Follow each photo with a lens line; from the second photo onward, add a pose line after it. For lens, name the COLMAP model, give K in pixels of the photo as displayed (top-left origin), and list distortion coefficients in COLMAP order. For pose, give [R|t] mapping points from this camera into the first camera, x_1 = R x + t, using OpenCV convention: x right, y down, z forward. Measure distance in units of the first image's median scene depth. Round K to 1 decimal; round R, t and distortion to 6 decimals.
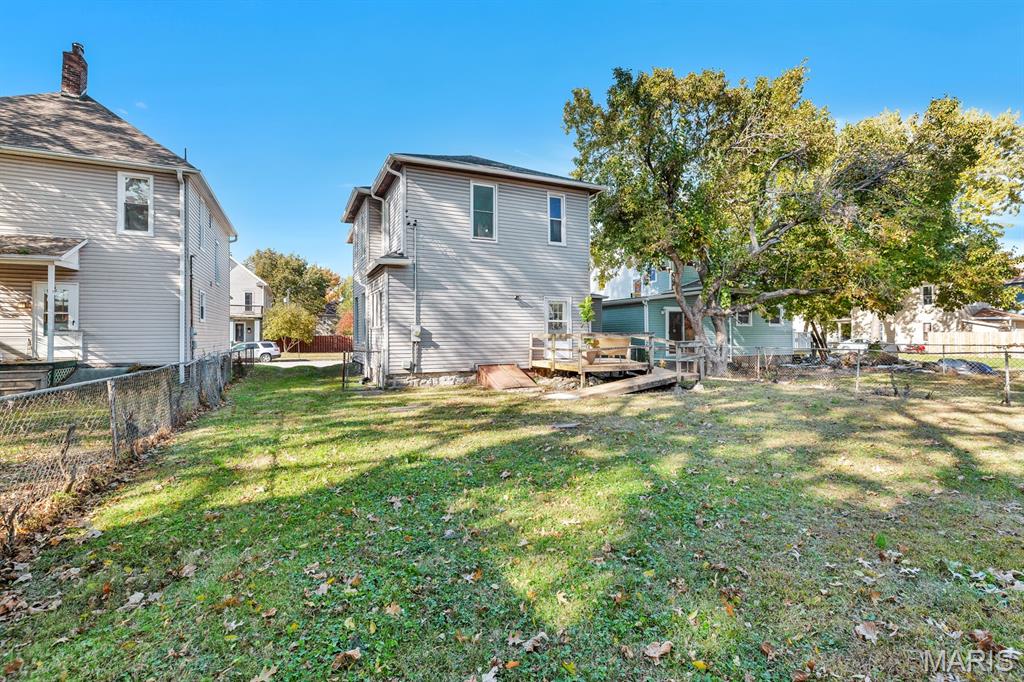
lens RADIAL K [[452.8, 0, 516.6], [0, 452.8, 322.2], [0, 0, 1]] dist [-0.000547, 0.000603]
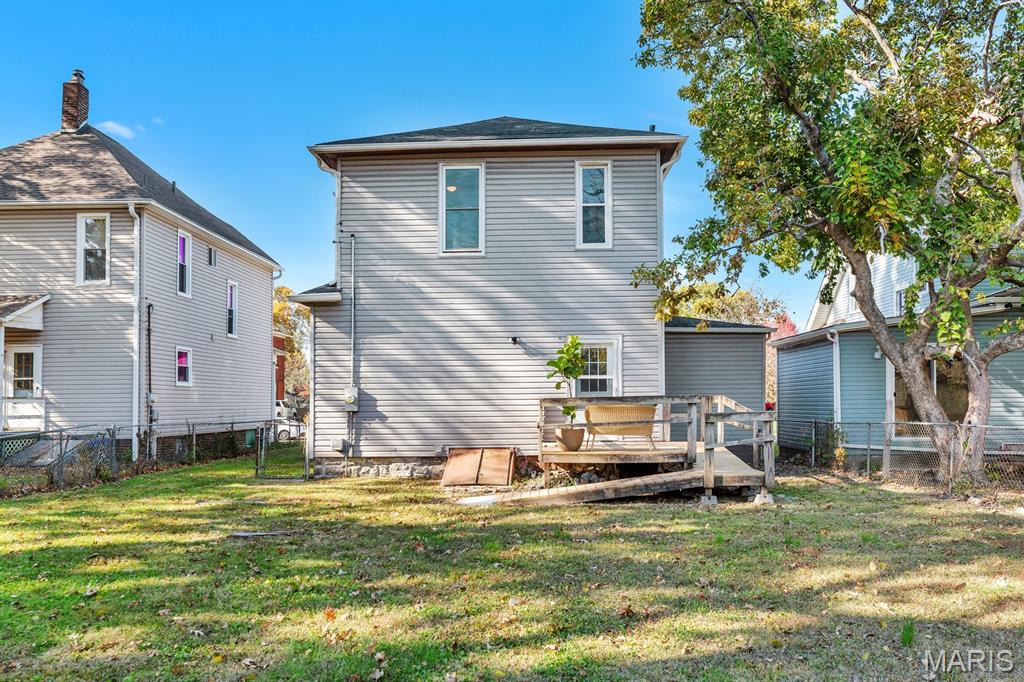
lens RADIAL K [[776.7, 0, 527.0], [0, 776.7, 364.9], [0, 0, 1]] dist [-0.000109, 0.001873]
pose [[0.891083, -0.024752, -0.453166, 0.530723], [0.016601, 0.999621, -0.021955, 0.003149], [0.453537, 0.012040, 0.891156, 0.066961]]
